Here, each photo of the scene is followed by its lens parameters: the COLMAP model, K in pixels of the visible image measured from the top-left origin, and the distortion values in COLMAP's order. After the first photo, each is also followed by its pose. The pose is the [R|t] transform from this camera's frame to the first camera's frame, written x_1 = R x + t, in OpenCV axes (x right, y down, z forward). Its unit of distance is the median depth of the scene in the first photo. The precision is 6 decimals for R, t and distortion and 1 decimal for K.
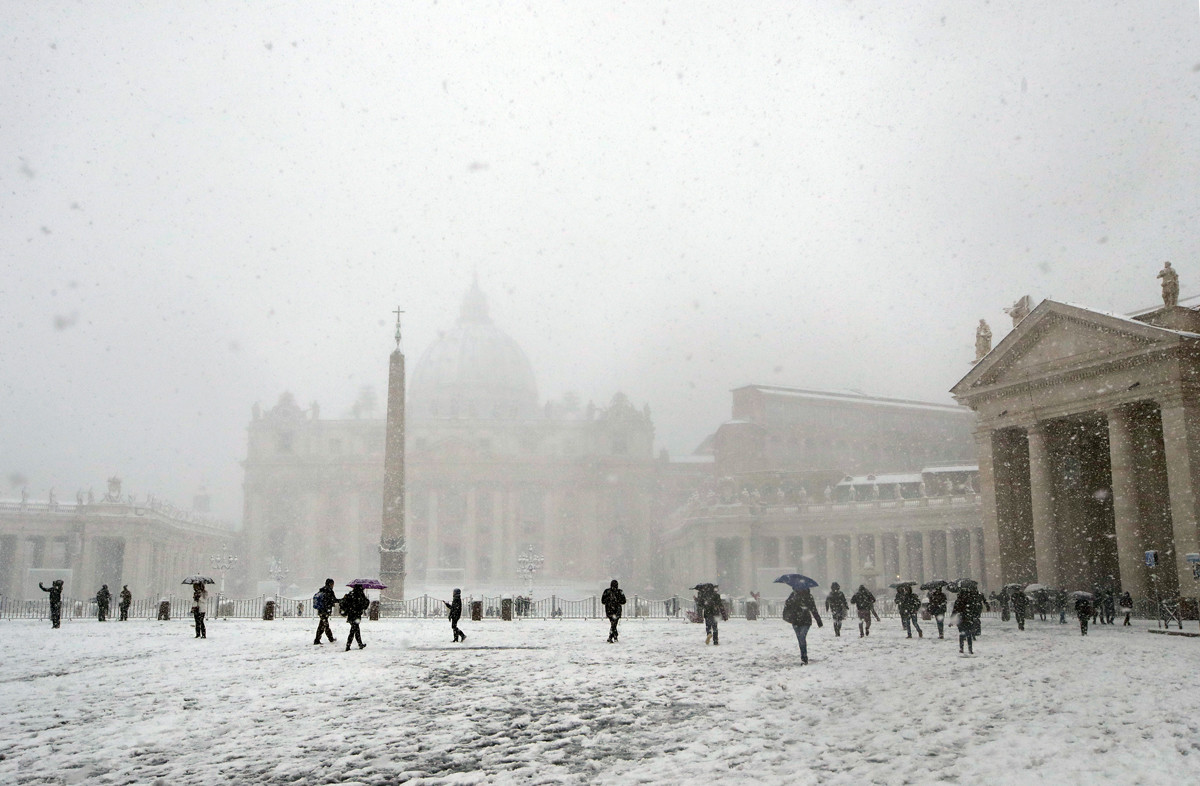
lens RADIAL K [[1285.1, 0, 600.0], [0, 1285.1, 393.0], [0, 0, 1]] dist [-0.001399, 0.149455]
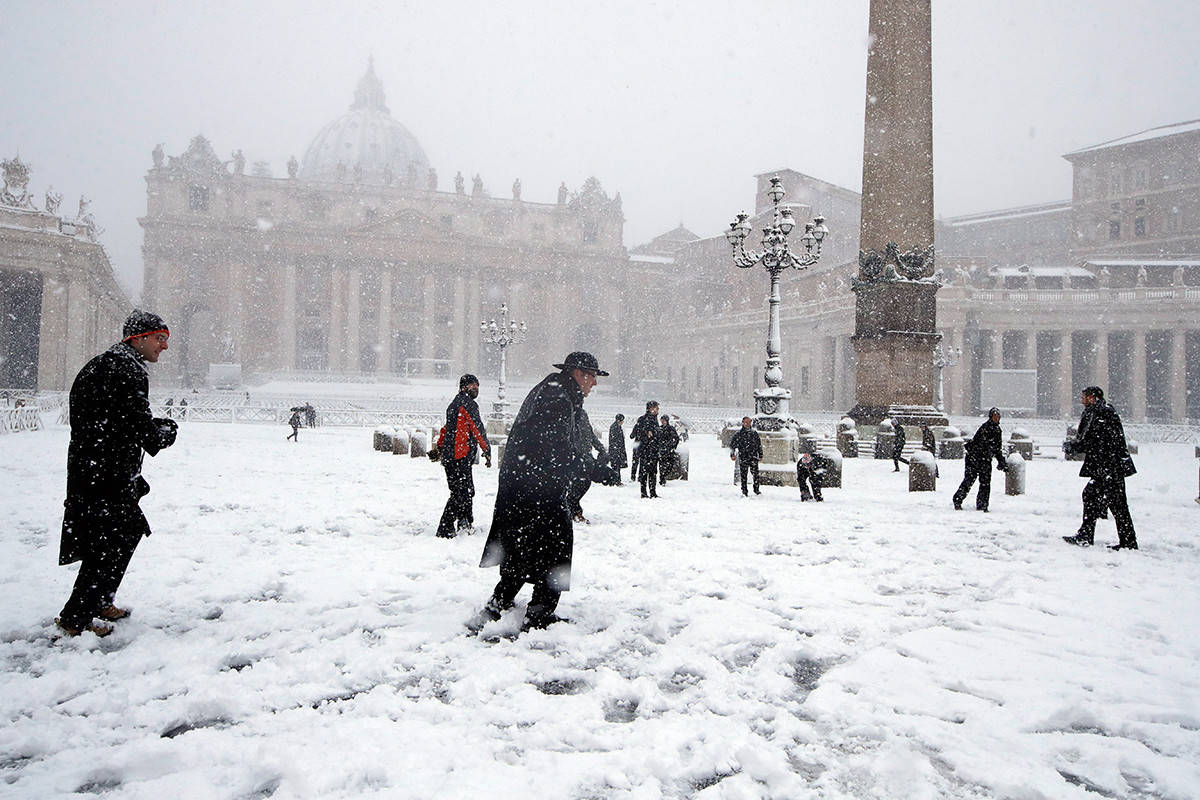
lens RADIAL K [[927.7, 0, 600.0], [0, 927.7, 400.0], [0, 0, 1]] dist [-0.014788, 0.071621]
pose [[0.959645, 0.028419, 0.279773, -0.162812], [-0.072125, 0.986475, 0.147190, 0.059336], [-0.271806, -0.161429, 0.948716, 0.354977]]
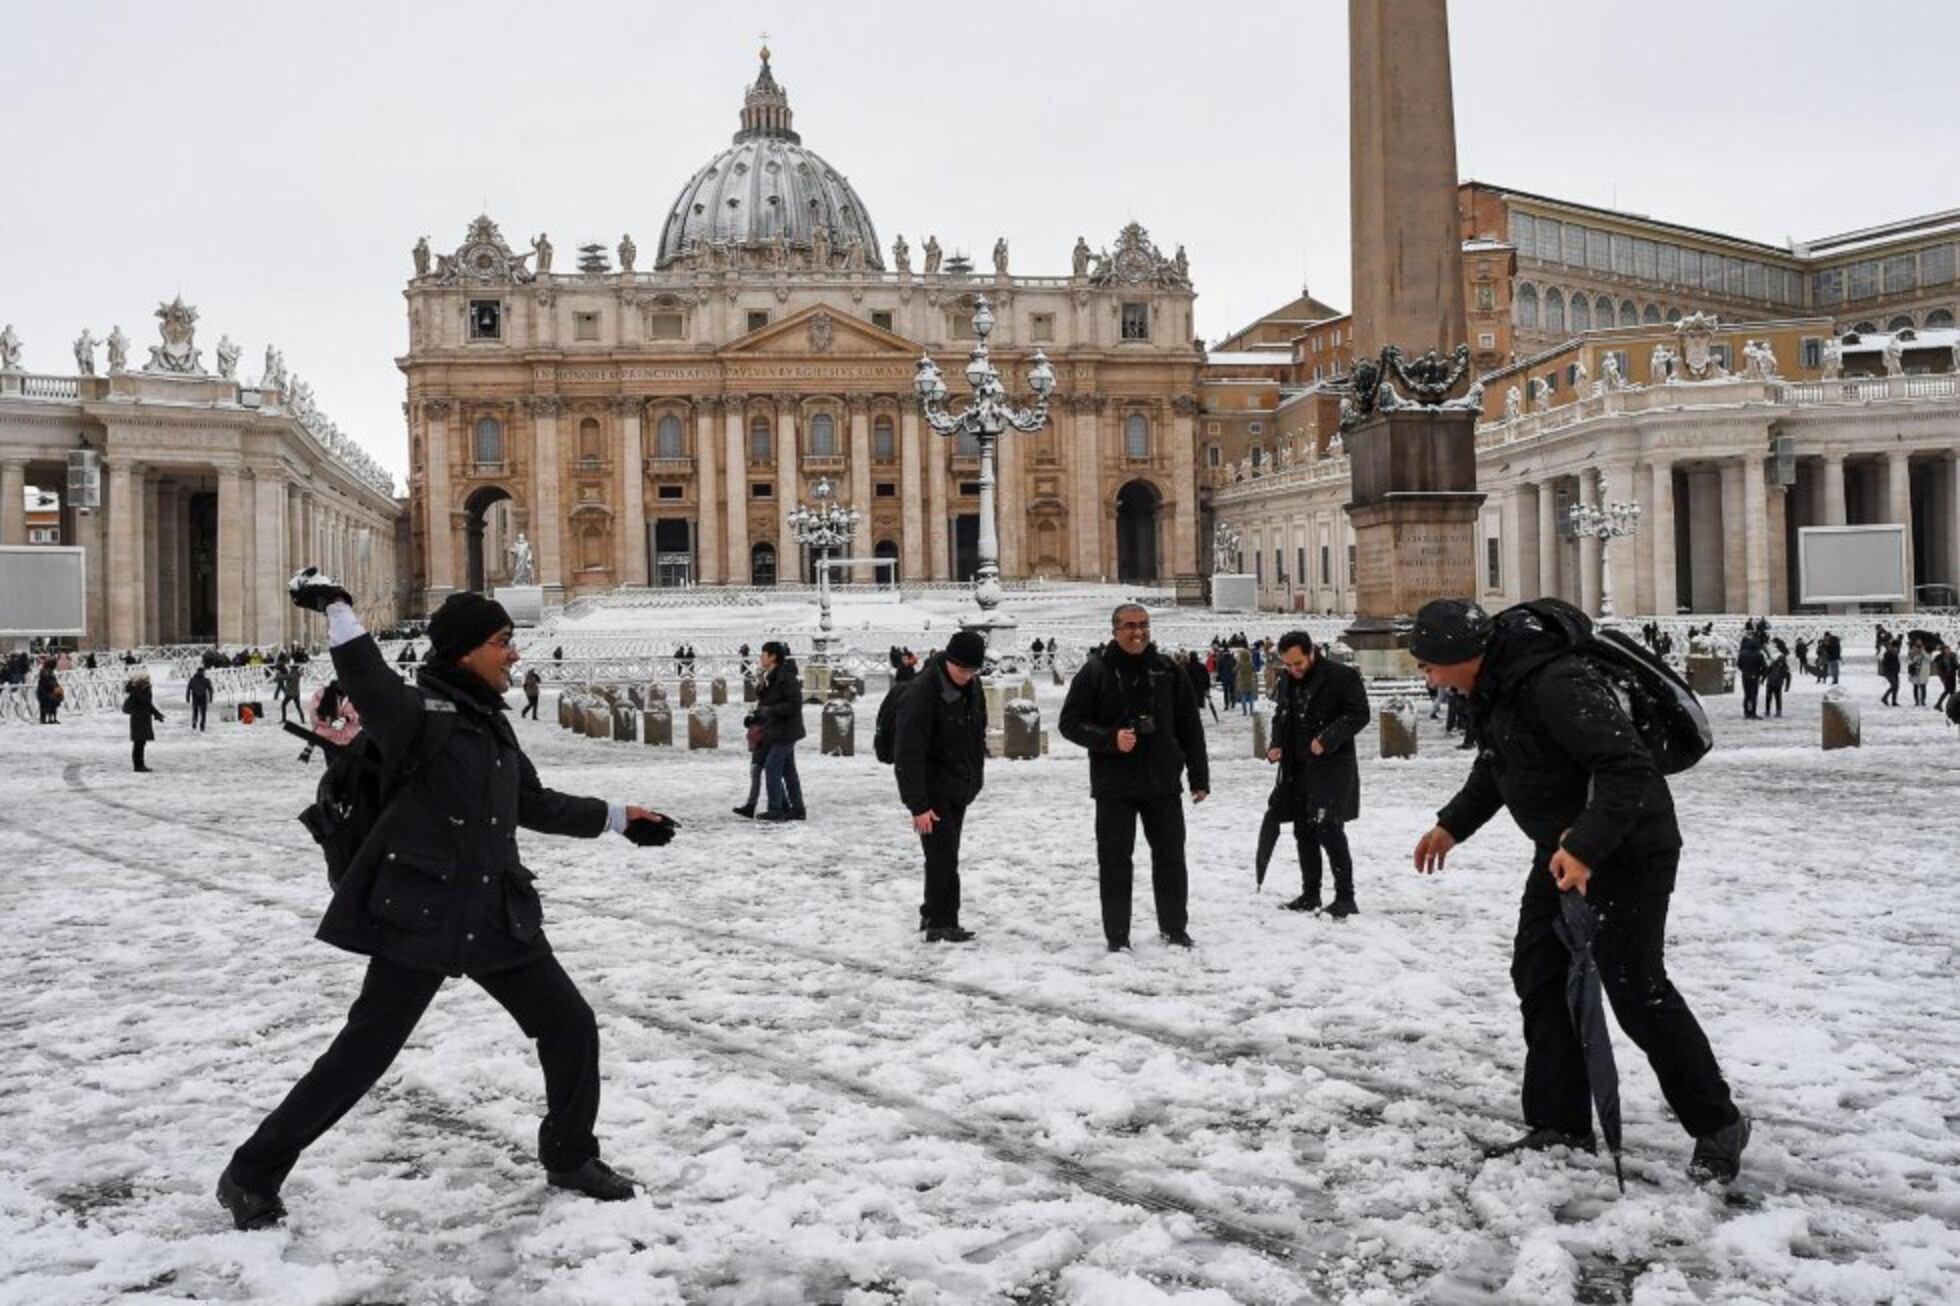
lens RADIAL K [[1652.7, 0, 934.2], [0, 1652.7, 644.3], [0, 0, 1]] dist [-0.038407, 0.000225]
pose [[0.994606, -0.019718, 0.101834, -0.139044], [0.002095, 0.985384, 0.170338, 0.054412], [-0.103704, -0.169205, 0.980110, 0.331819]]
